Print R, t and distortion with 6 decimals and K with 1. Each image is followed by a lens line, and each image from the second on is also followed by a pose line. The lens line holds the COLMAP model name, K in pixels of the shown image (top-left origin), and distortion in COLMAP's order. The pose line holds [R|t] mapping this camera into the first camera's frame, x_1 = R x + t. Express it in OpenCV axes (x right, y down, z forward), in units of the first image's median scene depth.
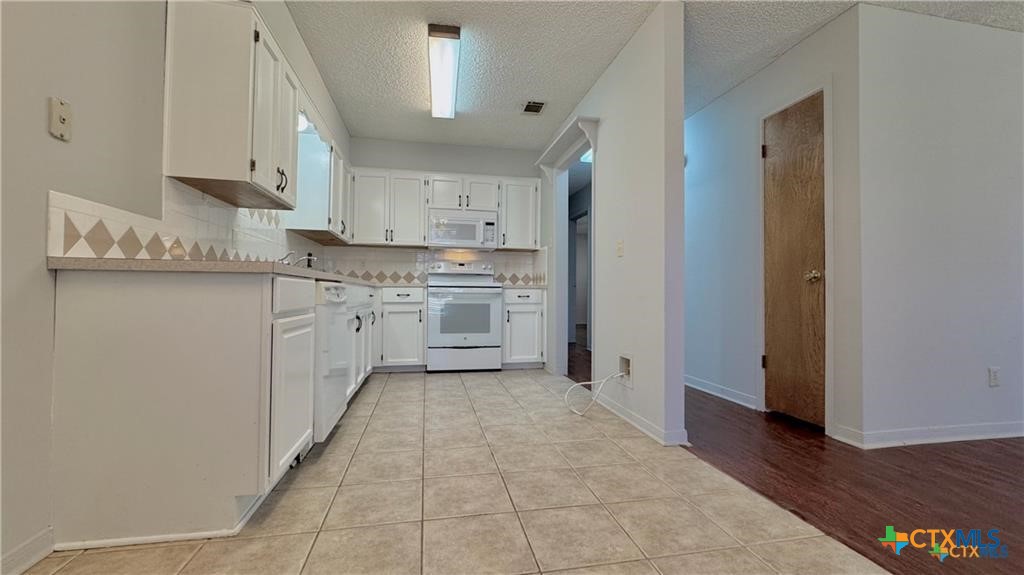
lens RADIAL K [[419.6, 0, 512.0], [0, 419.6, 287.5], [0, 0, 1]] dist [-0.000753, -0.000071]
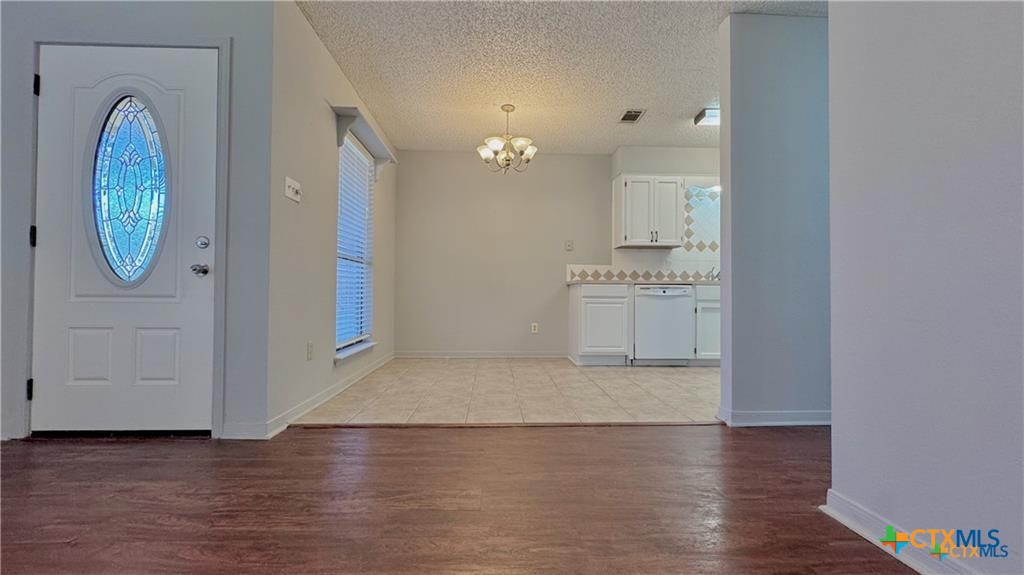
lens RADIAL K [[419.6, 0, 512.0], [0, 419.6, 287.5], [0, 0, 1]] dist [-0.000753, -0.000071]
pose [[-0.167296, -0.025784, -0.985570, 2.378580], [0.015336, 0.999469, -0.028751, 0.072330], [0.985788, -0.019924, -0.166811, 0.958364]]
